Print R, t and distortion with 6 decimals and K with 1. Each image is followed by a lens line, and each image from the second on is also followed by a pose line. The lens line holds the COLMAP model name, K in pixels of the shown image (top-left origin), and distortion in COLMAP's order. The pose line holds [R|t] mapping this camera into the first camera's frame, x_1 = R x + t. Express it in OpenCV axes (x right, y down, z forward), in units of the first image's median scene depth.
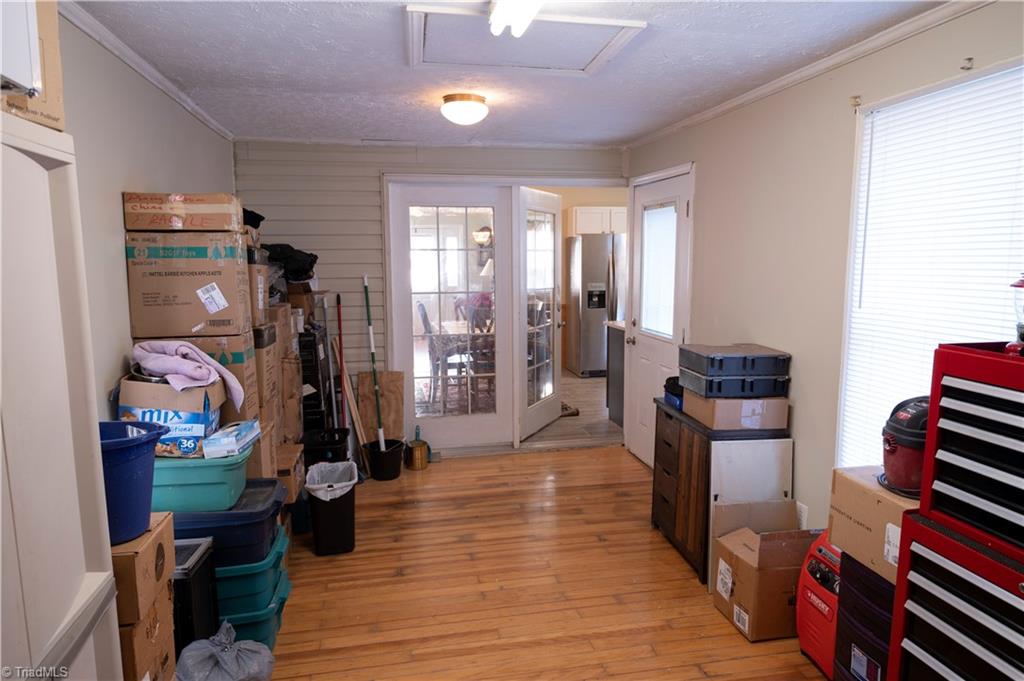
lens RADIAL K [[630.8, 0, 512.0], [0, 630.8, 340.5], [0, 0, 1]] dist [-0.000225, -0.000072]
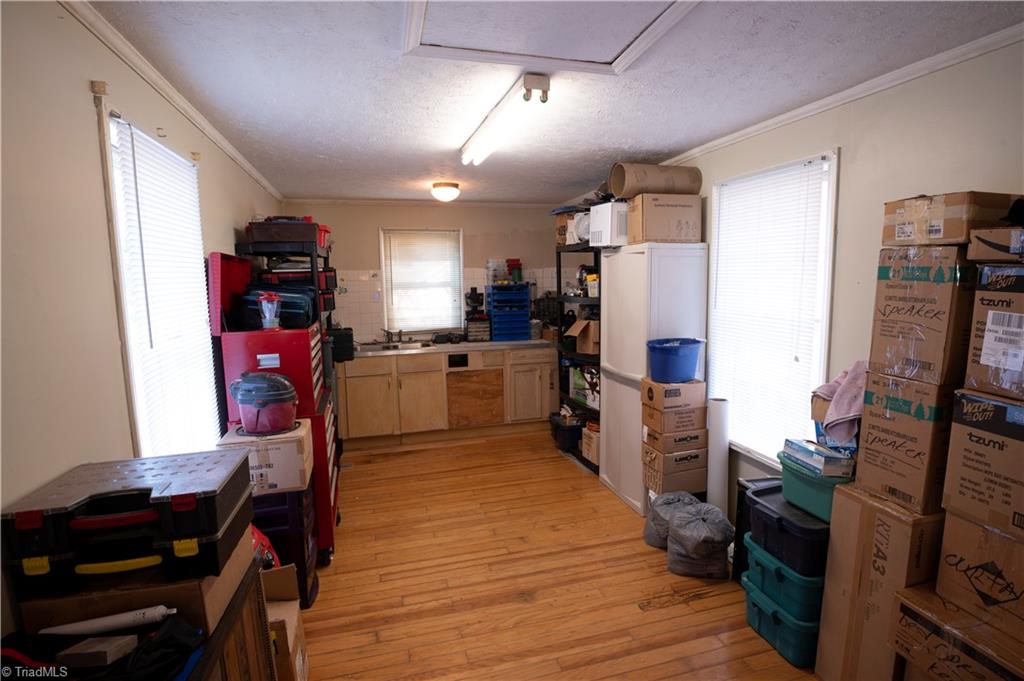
lens RADIAL K [[510.4, 0, 517.3], [0, 510.4, 340.6], [0, 0, 1]] dist [-0.028125, -0.000205]
pose [[-0.996155, 0.024422, -0.084133, 0.102288], [0.000861, 0.963042, 0.269351, -0.247240], [0.087601, 0.268242, -0.959360, 1.684214]]
